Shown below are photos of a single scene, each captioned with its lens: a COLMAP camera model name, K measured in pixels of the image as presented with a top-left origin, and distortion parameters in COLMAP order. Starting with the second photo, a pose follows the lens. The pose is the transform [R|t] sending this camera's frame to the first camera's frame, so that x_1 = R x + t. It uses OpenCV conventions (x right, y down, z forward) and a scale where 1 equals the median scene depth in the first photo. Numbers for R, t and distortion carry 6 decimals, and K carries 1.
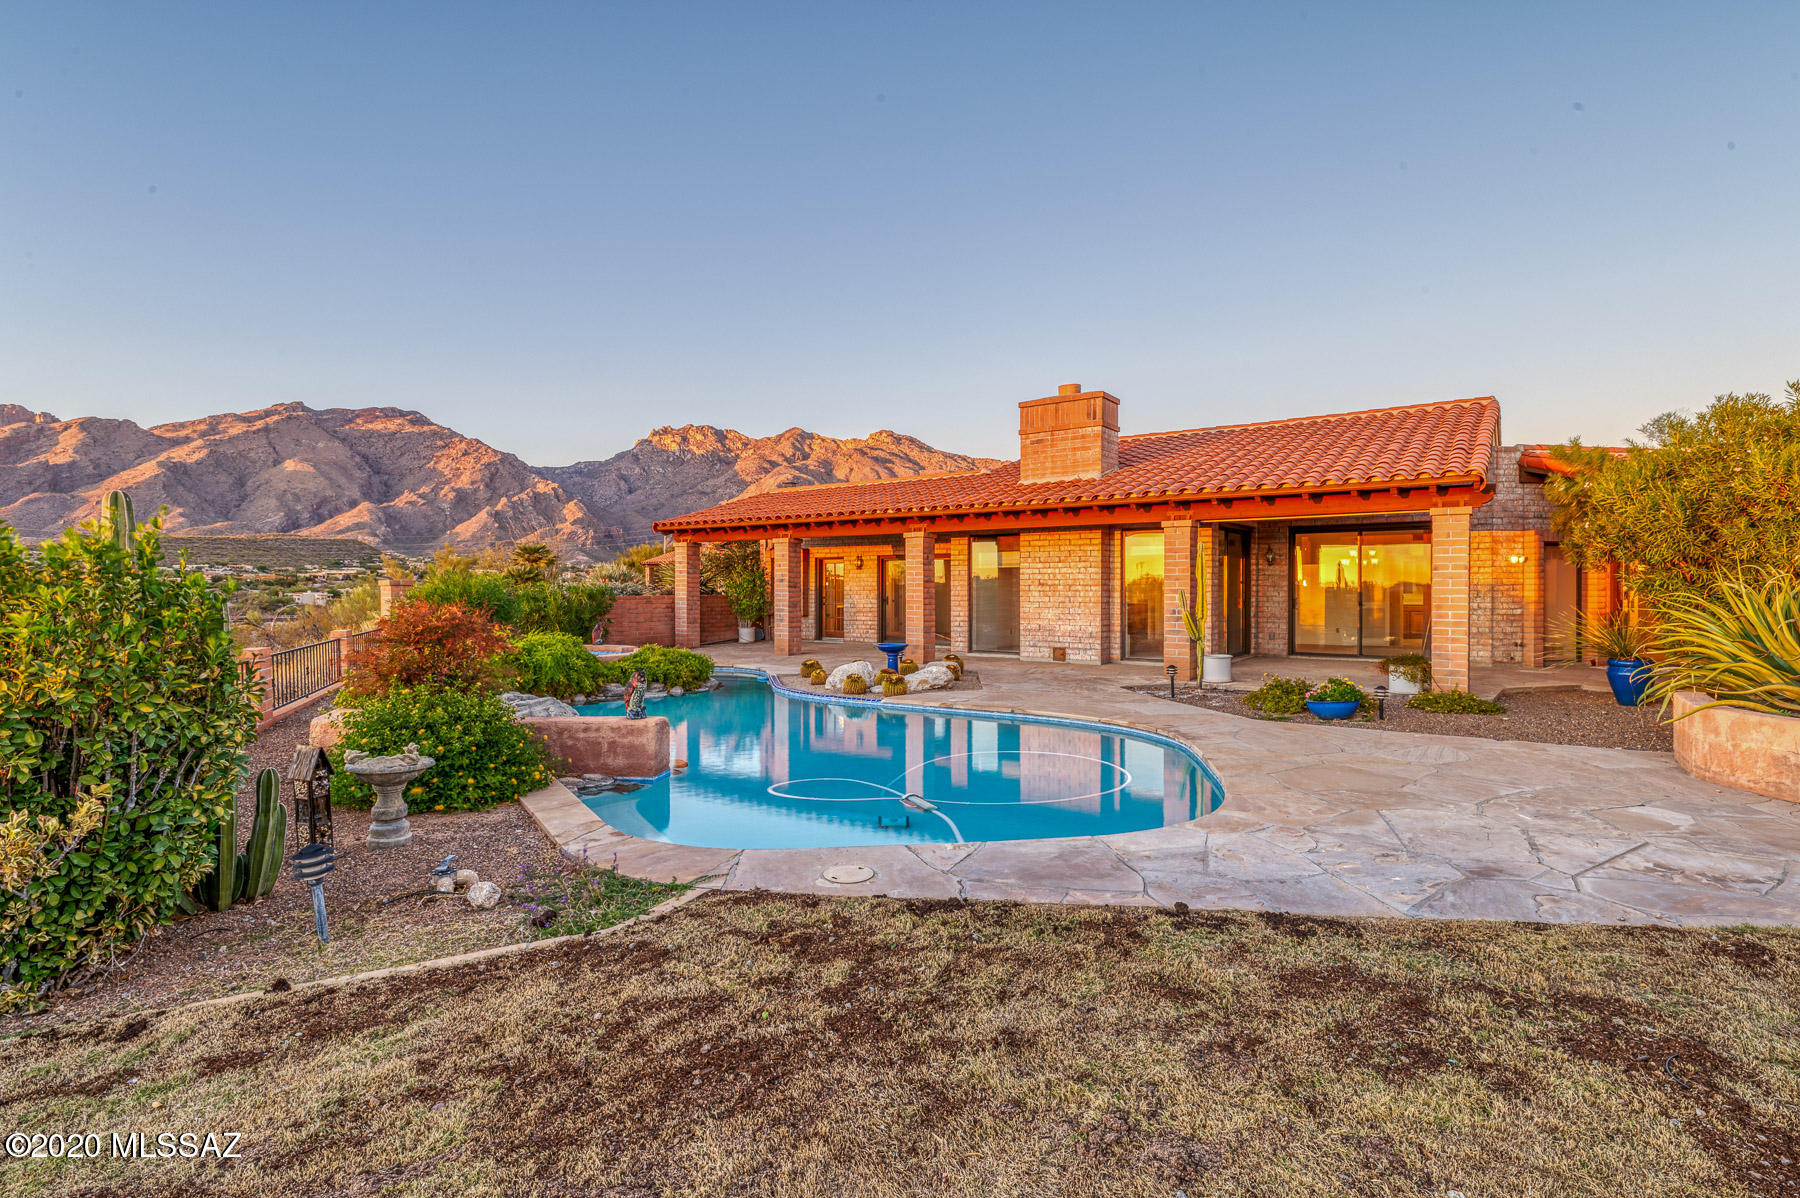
lens RADIAL K [[865.8, 0, 900.0], [0, 865.8, 594.0], [0, 0, 1]] dist [0.000599, -0.000849]
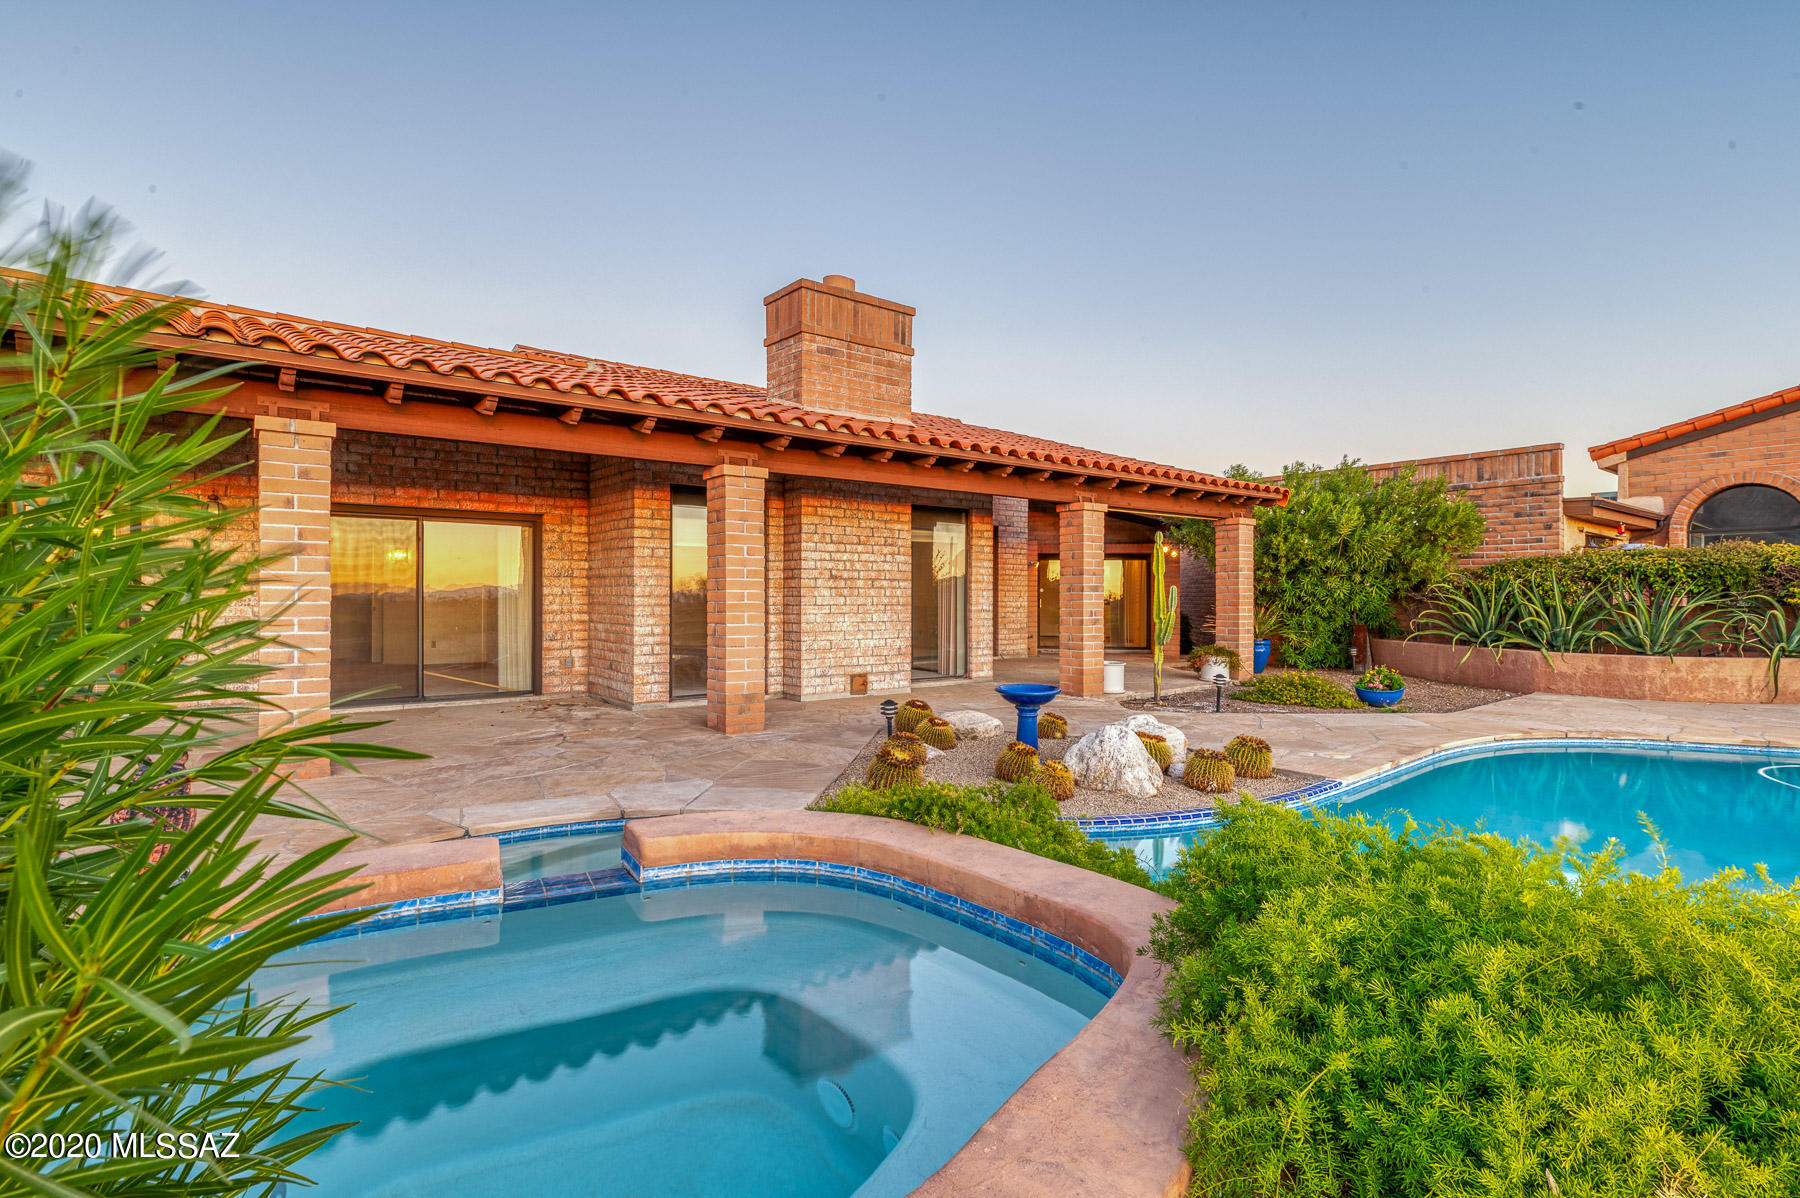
lens RADIAL K [[865.8, 0, 893.3], [0, 865.8, 600.4], [0, 0, 1]] dist [0.000599, -0.000849]
pose [[0.285156, -0.003218, 0.958476, -0.440357], [0.004406, 0.999988, 0.002046, 0.004772], [-0.958471, 0.003639, 0.285167, 0.786492]]
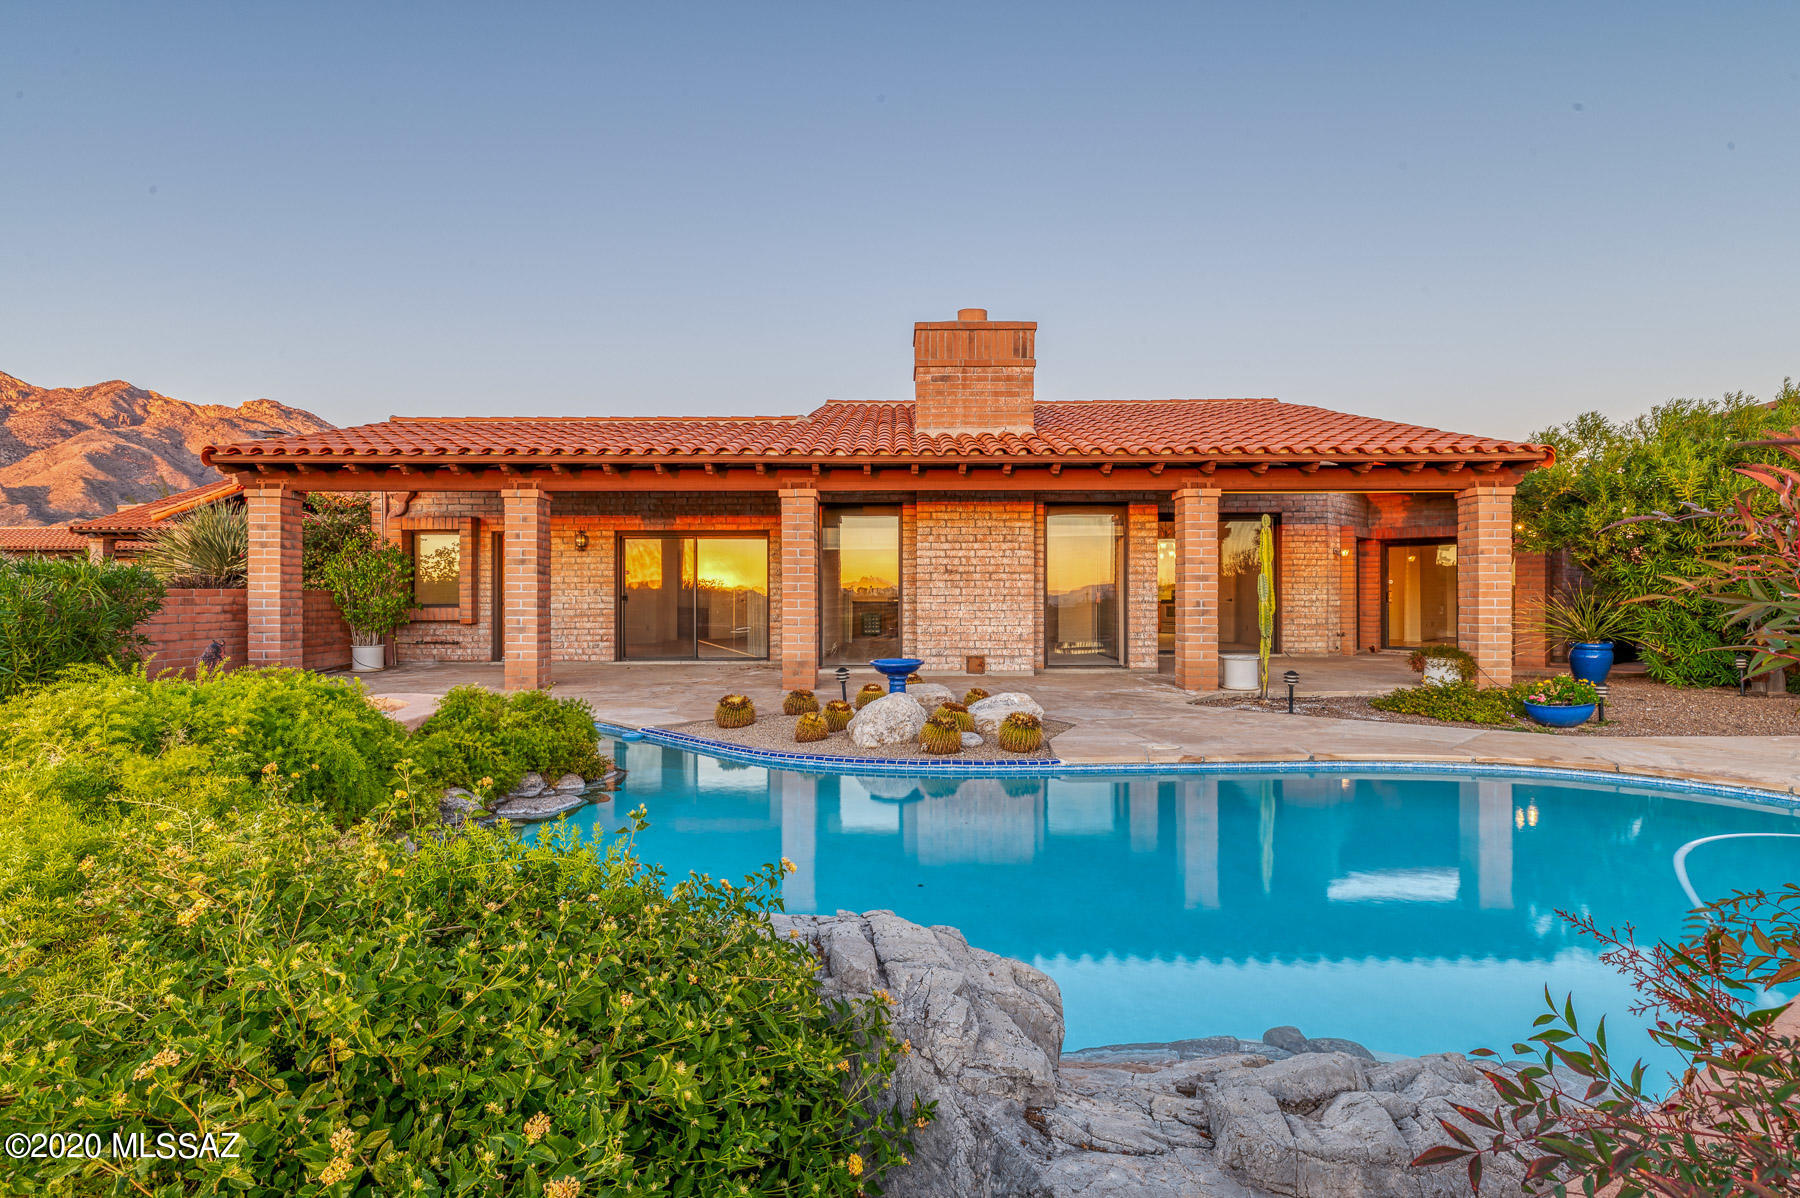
lens RADIAL K [[865.8, 0, 904.4], [0, 865.8, 599.3], [0, 0, 1]] dist [0.000599, -0.000849]
pose [[0.815943, -0.003663, 0.578121, -0.300974], [0.004791, 0.999988, -0.000426, 0.012924], [-0.578113, 0.003117, 0.815951, 0.421769]]
